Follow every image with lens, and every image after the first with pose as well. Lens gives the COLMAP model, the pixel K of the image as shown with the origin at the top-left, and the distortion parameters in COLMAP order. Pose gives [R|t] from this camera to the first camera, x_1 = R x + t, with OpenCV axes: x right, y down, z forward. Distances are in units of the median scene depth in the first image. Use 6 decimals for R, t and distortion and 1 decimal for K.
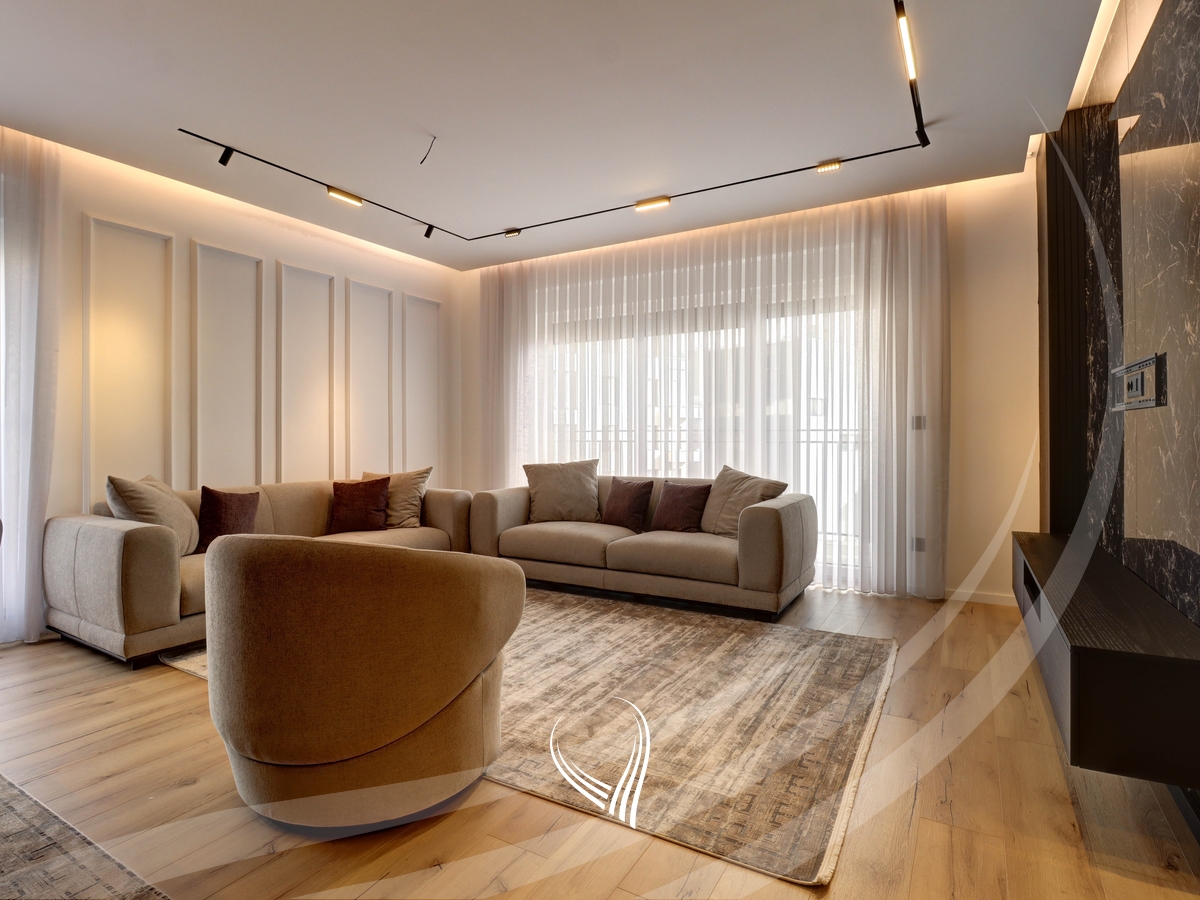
lens RADIAL K [[630.2, 0, 603.0], [0, 630.2, 438.7], [0, 0, 1]] dist [-0.001937, -0.000512]
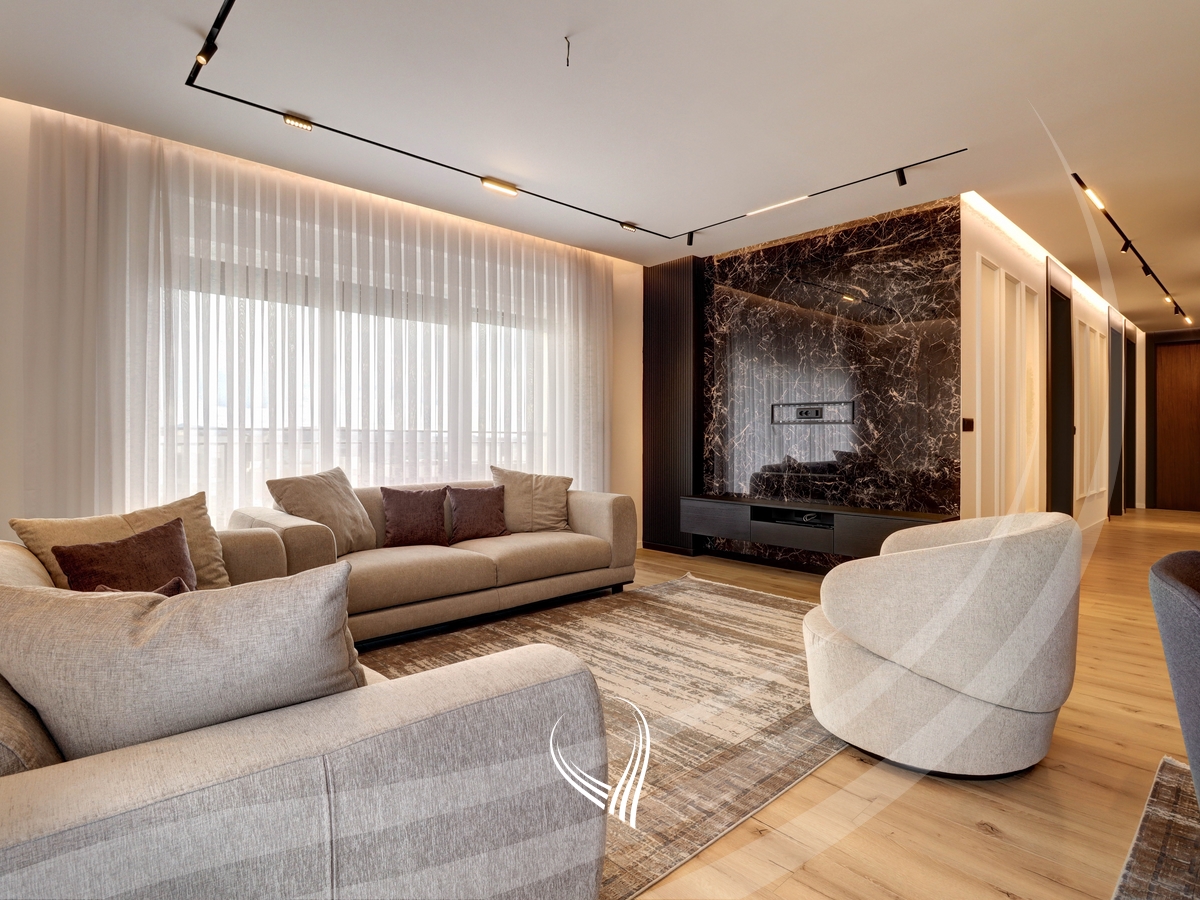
lens RADIAL K [[630.2, 0, 603.0], [0, 630.2, 438.7], [0, 0, 1]] dist [-0.001937, -0.000512]
pose [[0.296453, 0.001681, 0.955046, -0.729364], [0.003194, 0.999991, -0.002751, 0.001485], [-0.955042, 0.003866, 0.296445, 0.550580]]
